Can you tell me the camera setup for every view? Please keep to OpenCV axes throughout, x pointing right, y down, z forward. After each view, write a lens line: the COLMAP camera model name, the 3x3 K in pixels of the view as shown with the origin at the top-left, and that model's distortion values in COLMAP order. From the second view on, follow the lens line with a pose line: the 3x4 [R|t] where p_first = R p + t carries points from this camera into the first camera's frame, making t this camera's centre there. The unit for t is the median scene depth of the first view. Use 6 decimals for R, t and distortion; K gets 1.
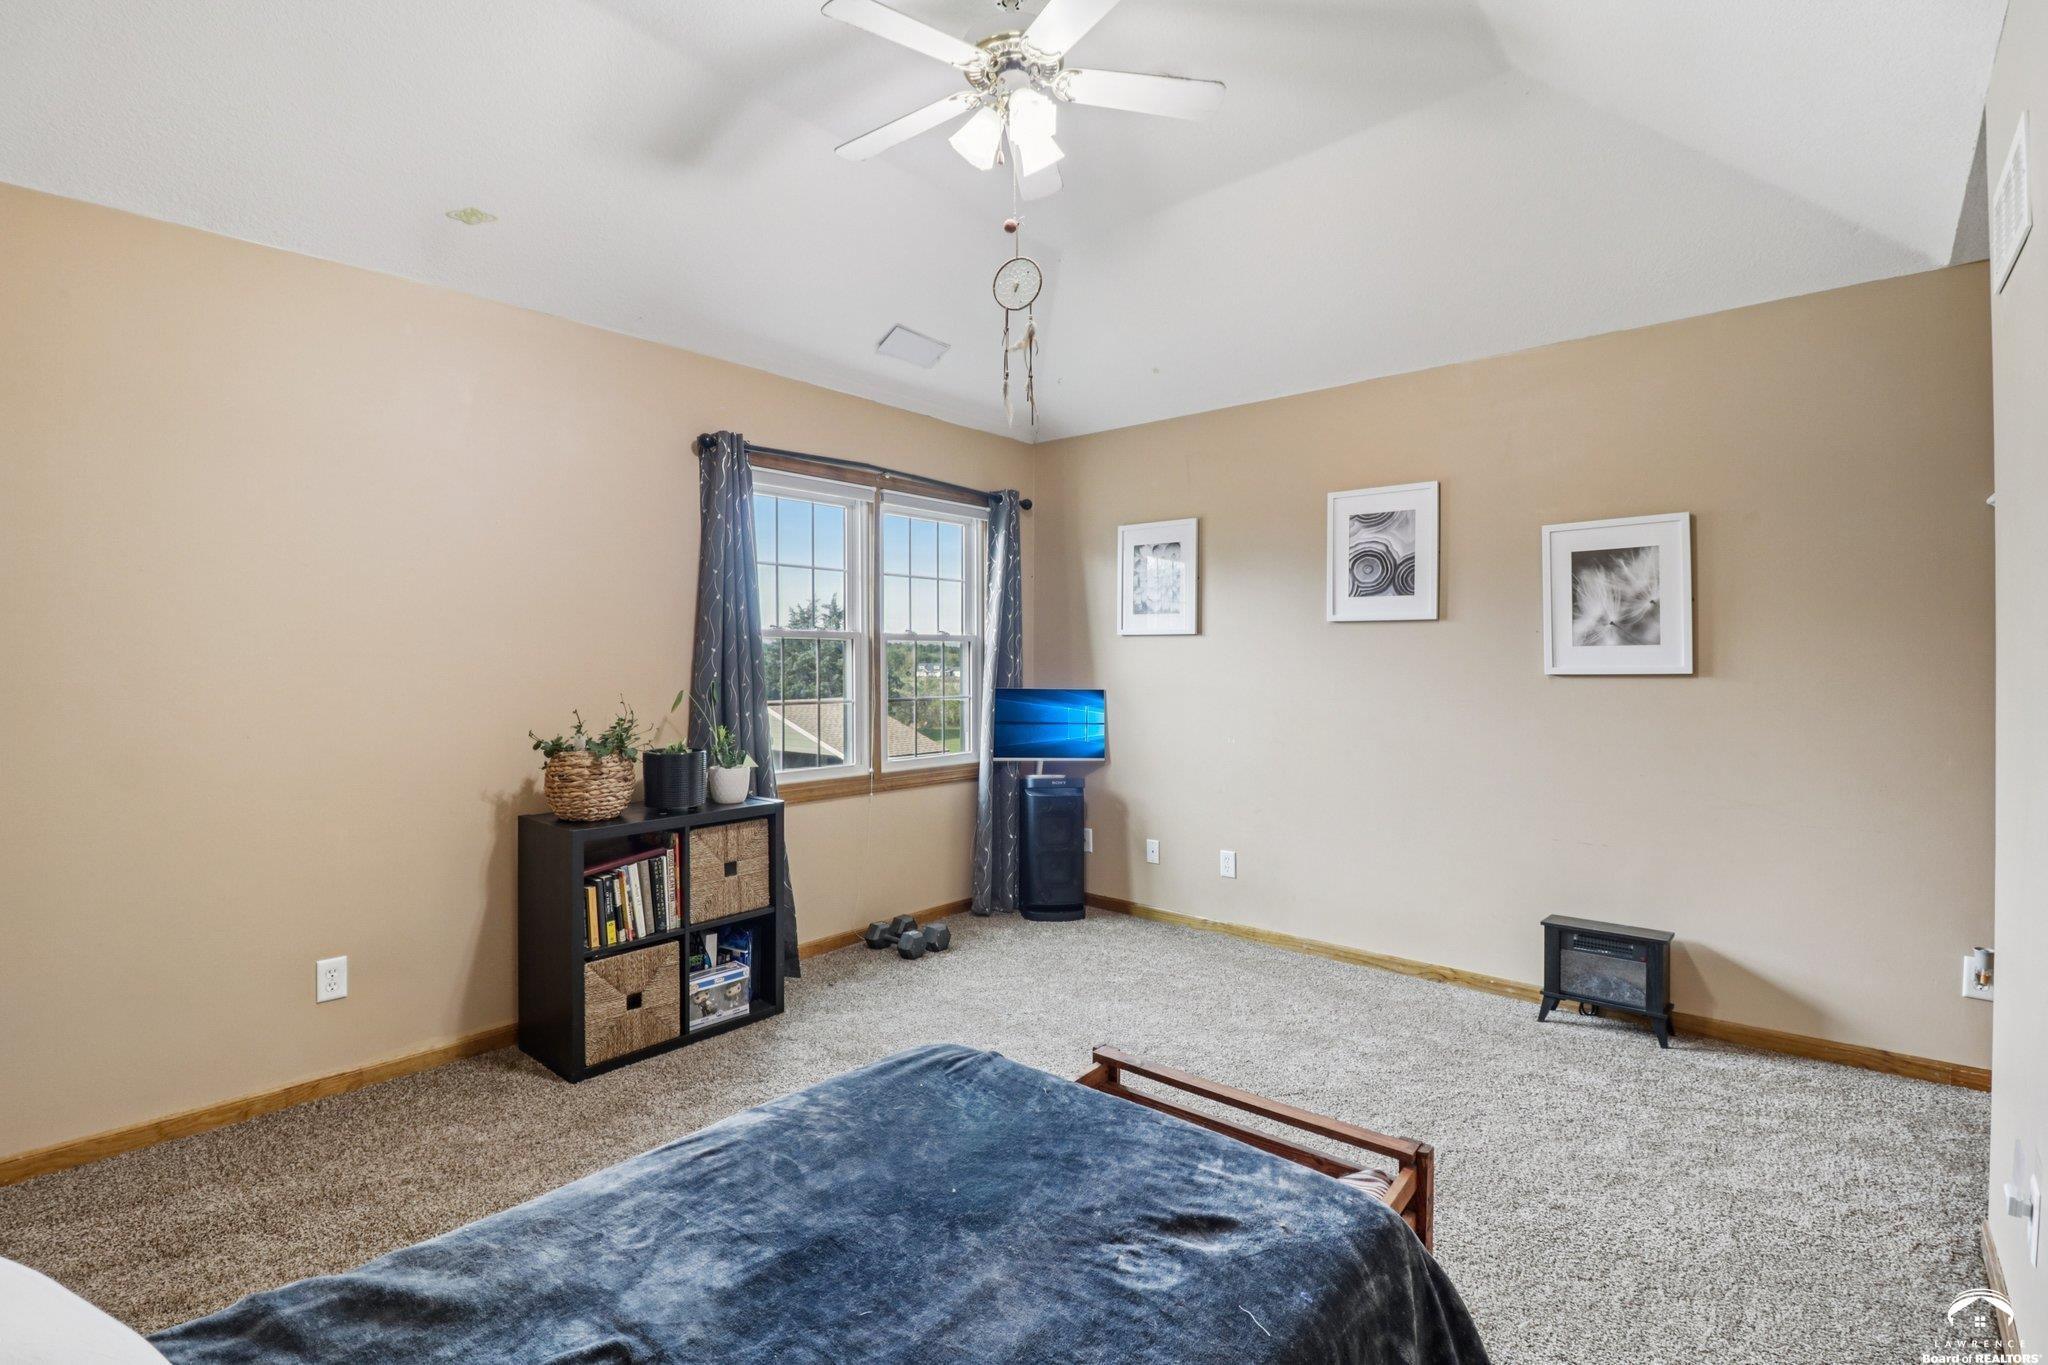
lens RADIAL K [[954.1, 0, 1010.3], [0, 954.1, 669.6], [0, 0, 1]] dist [-0.018308, -0.001160]
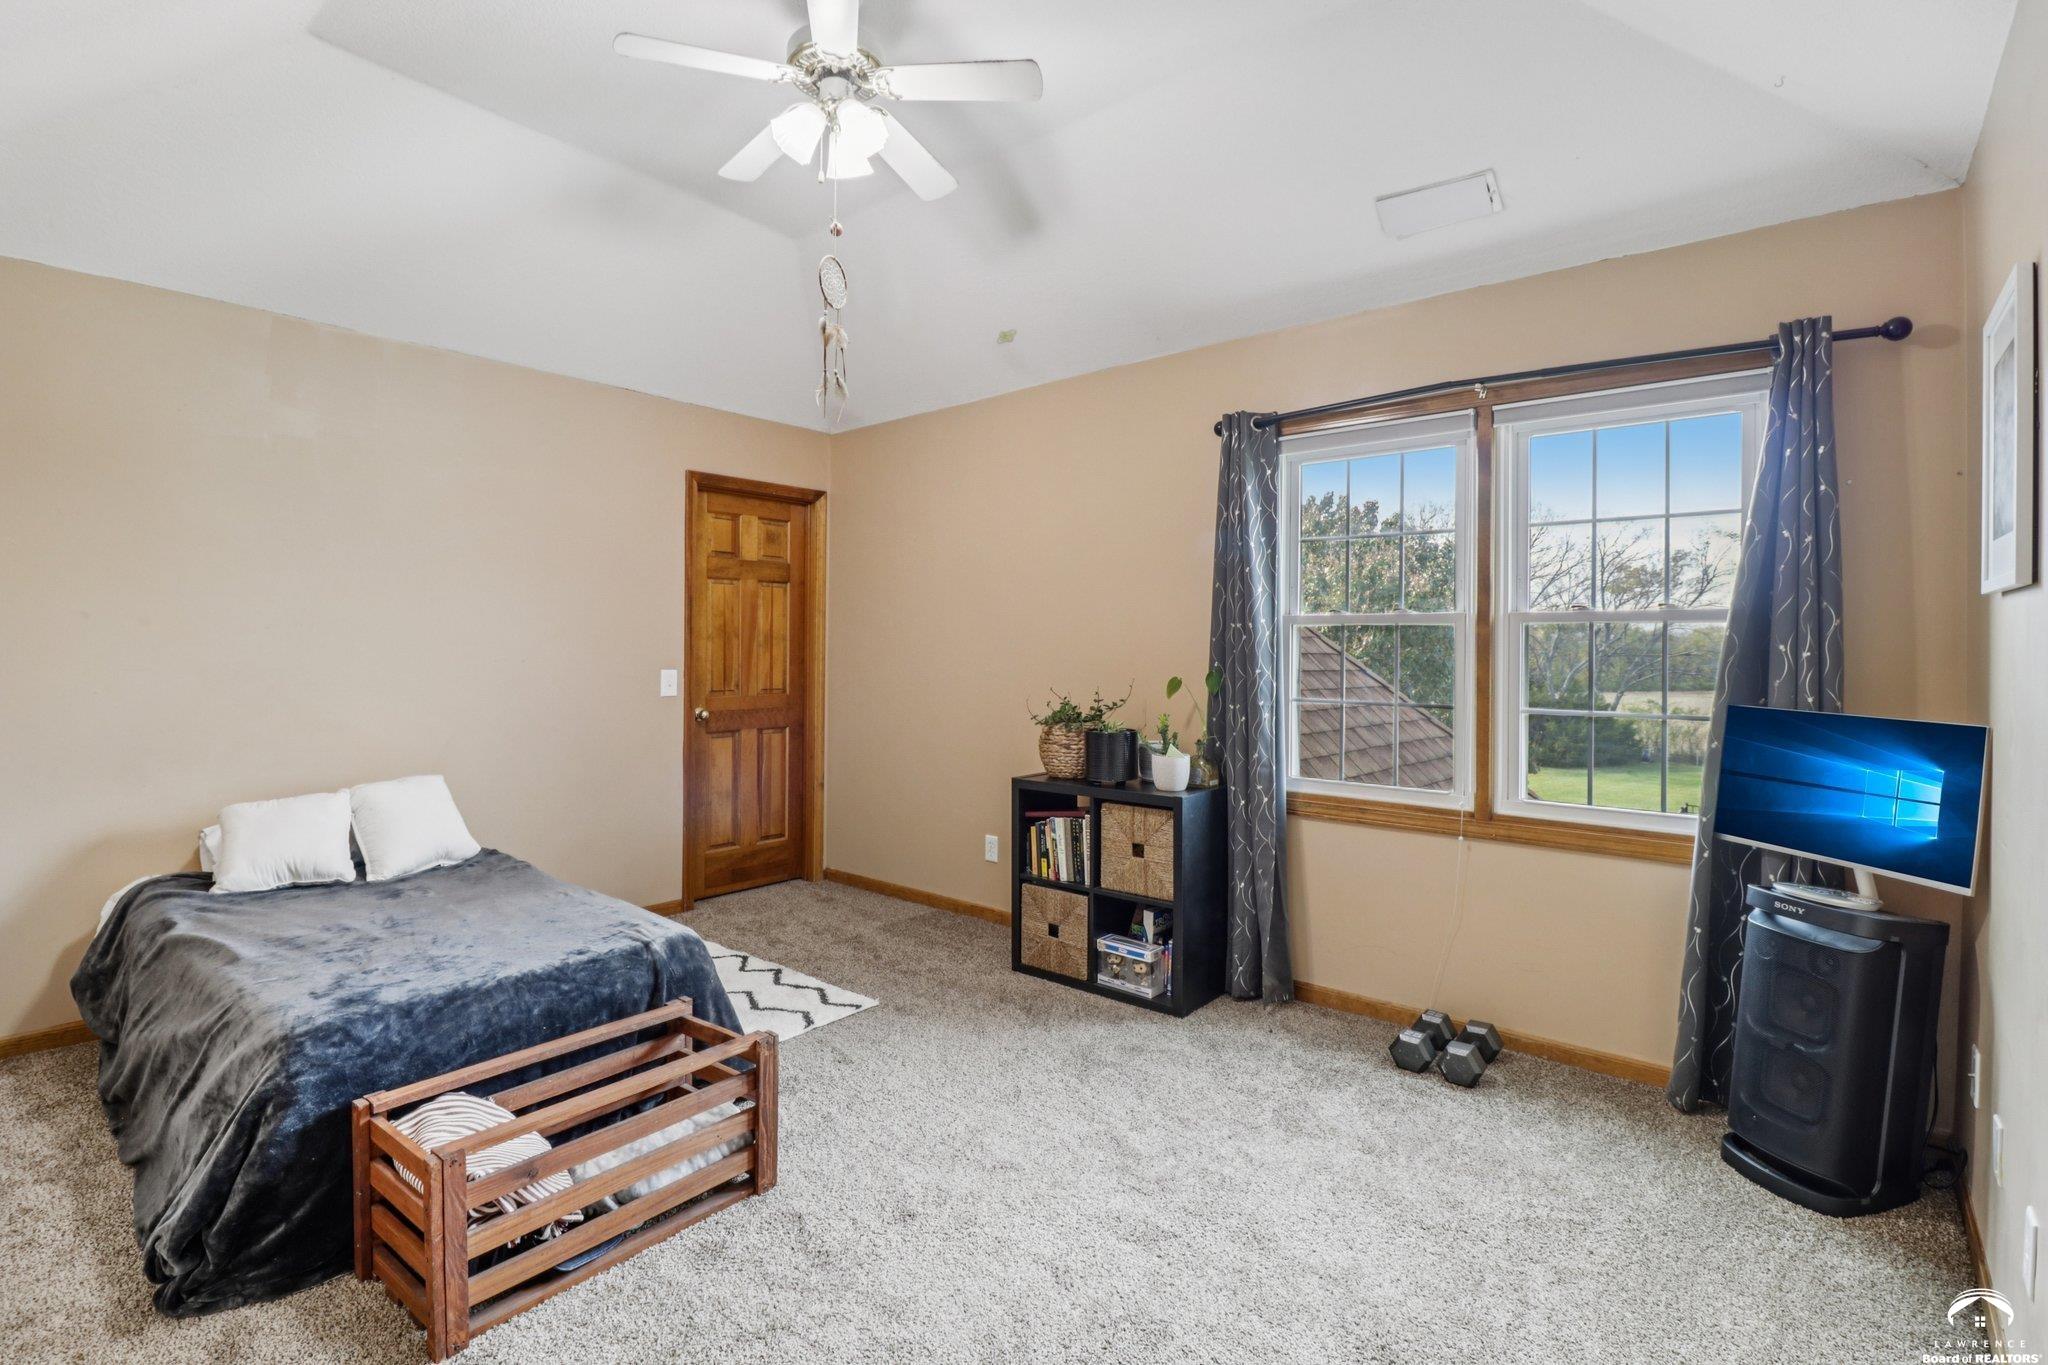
lens RADIAL K [[954.1, 0, 1008.9], [0, 954.1, 665.1], [0, 0, 1]] dist [-0.018308, -0.001160]
pose [[0.004904, 0.017659, -0.999832, 0.766998], [-0.016662, 0.999707, 0.017575, -0.008597], [0.999849, 0.016573, 0.005196, 0.881237]]
